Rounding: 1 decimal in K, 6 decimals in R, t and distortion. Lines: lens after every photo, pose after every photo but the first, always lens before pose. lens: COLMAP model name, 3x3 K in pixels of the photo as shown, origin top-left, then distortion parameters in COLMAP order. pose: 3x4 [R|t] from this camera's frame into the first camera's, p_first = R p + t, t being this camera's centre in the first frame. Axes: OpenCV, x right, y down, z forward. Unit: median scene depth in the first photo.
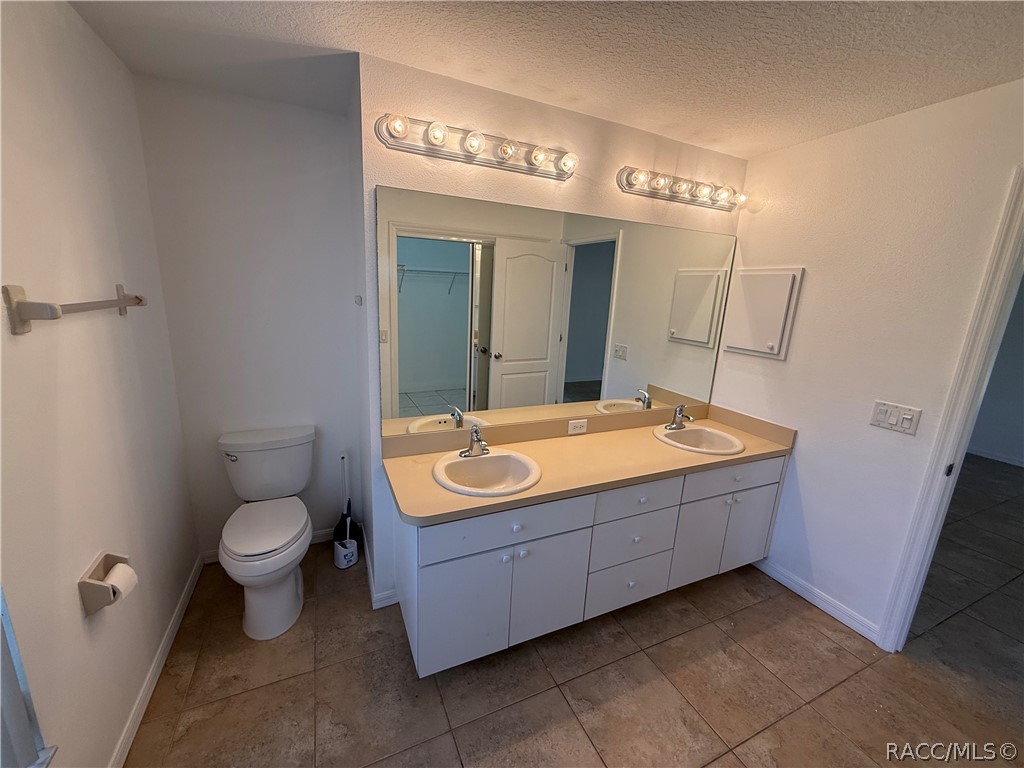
lens RADIAL K [[409.3, 0, 503.7], [0, 409.3, 382.0], [0, 0, 1]] dist [0.001105, 0.000124]
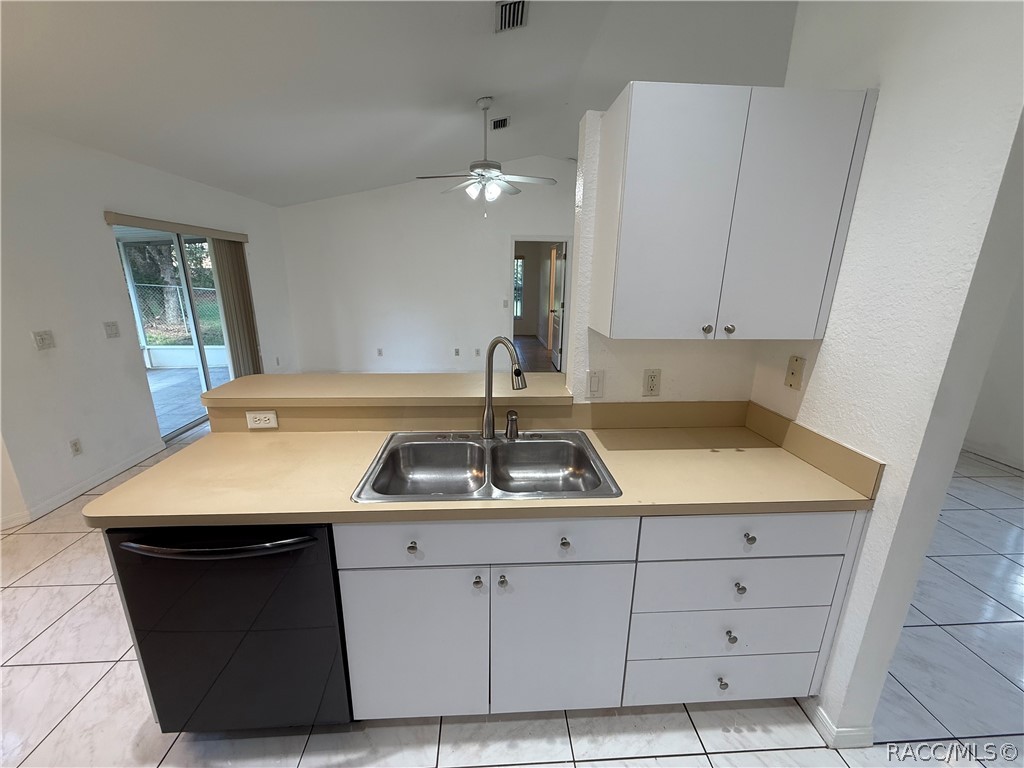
lens RADIAL K [[409.3, 0, 512.9], [0, 409.3, 385.1], [0, 0, 1]] dist [0.001105, 0.000124]
pose [[0.932769, 0.047734, -0.357301, 0.470237], [-0.043032, 0.998851, 0.021103, 0.014161], [0.357898, -0.004309, 0.933751, 0.316611]]
